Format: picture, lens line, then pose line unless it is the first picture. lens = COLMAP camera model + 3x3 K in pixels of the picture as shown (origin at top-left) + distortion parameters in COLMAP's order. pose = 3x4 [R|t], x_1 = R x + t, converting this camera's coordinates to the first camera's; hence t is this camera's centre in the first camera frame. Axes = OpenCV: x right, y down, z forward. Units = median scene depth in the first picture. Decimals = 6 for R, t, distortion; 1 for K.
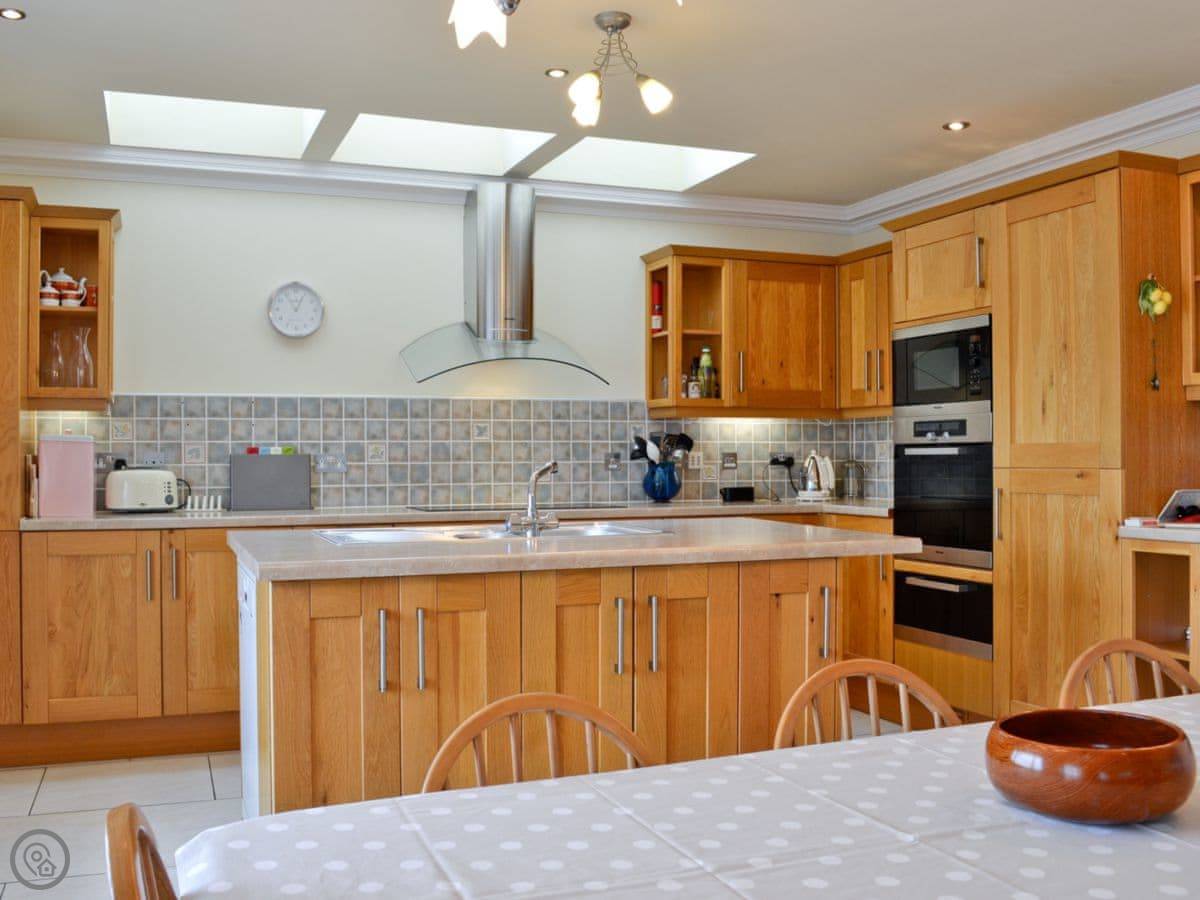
lens RADIAL K [[1166.9, 0, 598.9], [0, 1166.9, 451.3], [0, 0, 1]] dist [-0.080915, 0.000000]
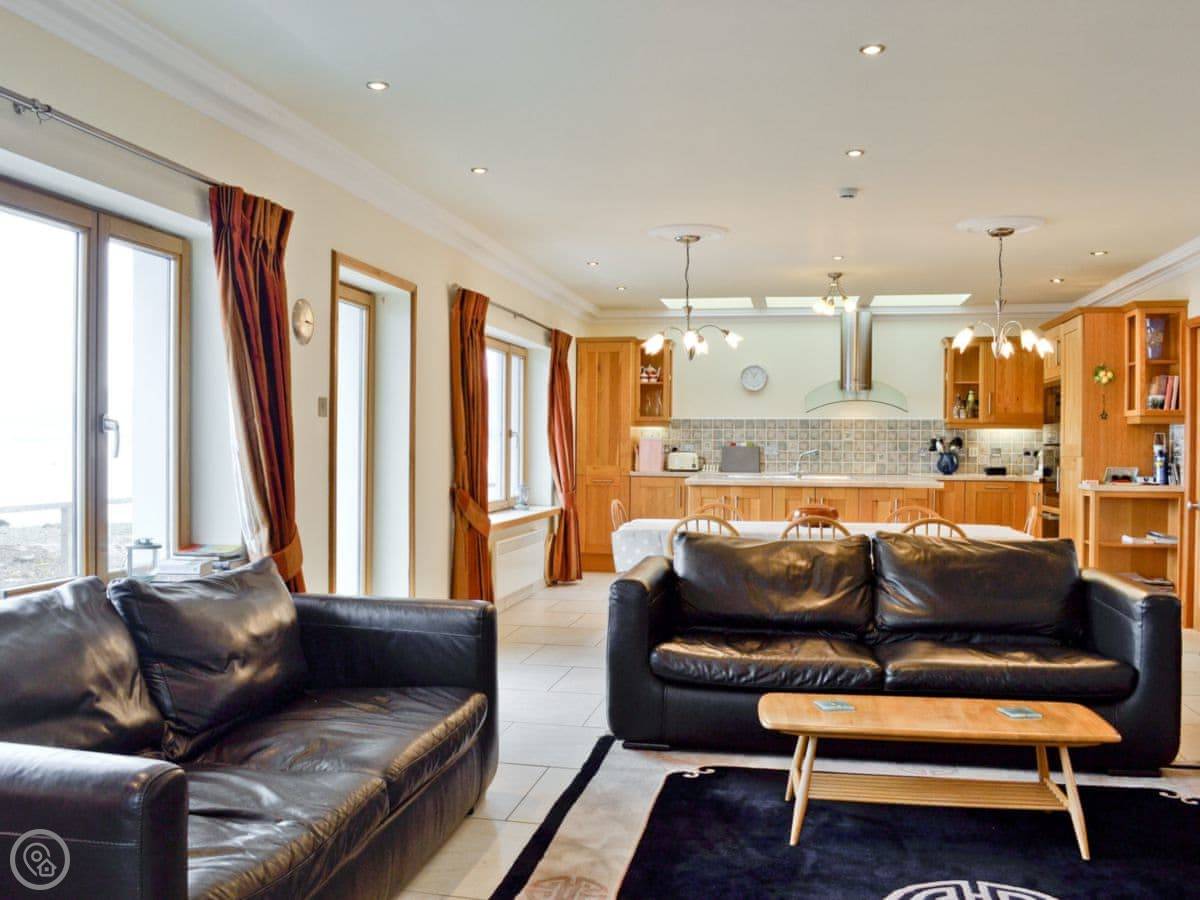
lens RADIAL K [[1166.9, 0, 599.6], [0, 1166.9, 448.8], [0, 0, 1]] dist [-0.080915, 0.000000]
pose [[0.856649, 0.011415, -0.515773, 0.585315], [-0.009747, 0.999935, 0.005943, -0.002626], [0.515807, -0.000064, 0.856705, -0.949451]]
